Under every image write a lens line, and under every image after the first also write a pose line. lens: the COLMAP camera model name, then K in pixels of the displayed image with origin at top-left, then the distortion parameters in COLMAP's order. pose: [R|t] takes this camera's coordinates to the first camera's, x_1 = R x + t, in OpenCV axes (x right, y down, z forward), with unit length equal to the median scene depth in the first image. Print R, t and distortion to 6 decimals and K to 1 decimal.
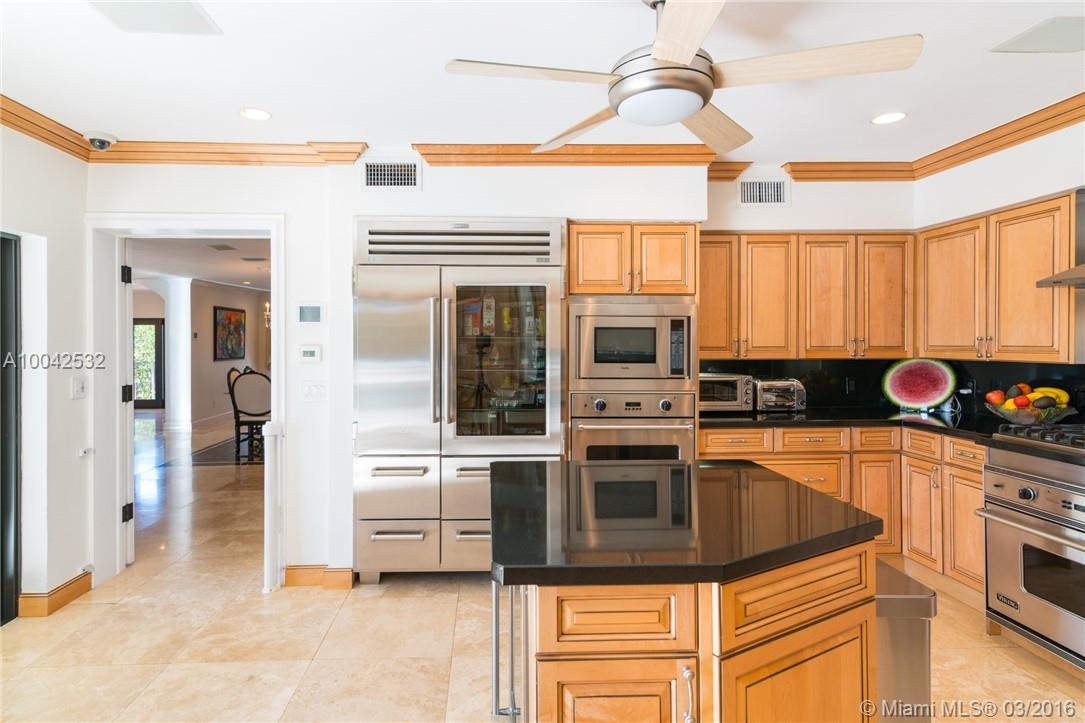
lens RADIAL K [[584.0, 0, 508.4], [0, 584.0, 343.5], [0, 0, 1]] dist [0.013939, -0.000273]
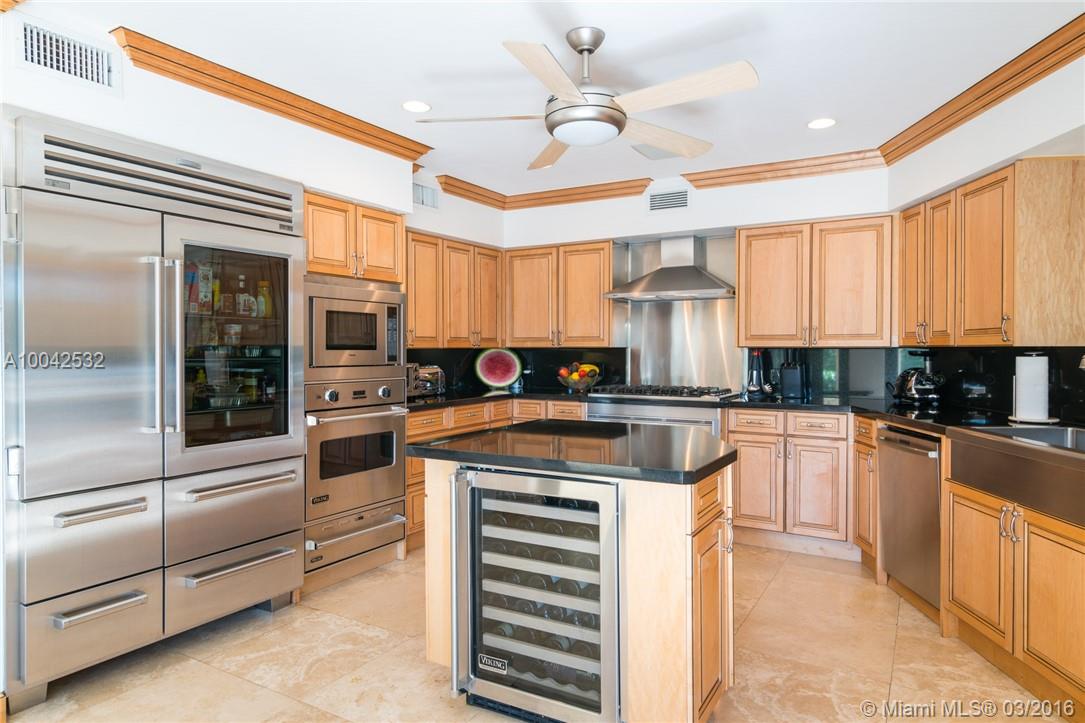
lens RADIAL K [[659.6, 0, 542.9], [0, 659.6, 356.4], [0, 0, 1]] dist [-0.003156, 0.000757]
pose [[0.524995, -0.008192, 0.851066, -0.543412], [0.002177, 0.999963, 0.008282, 0.035520], [-0.851103, -0.002495, 0.524994, 0.176251]]
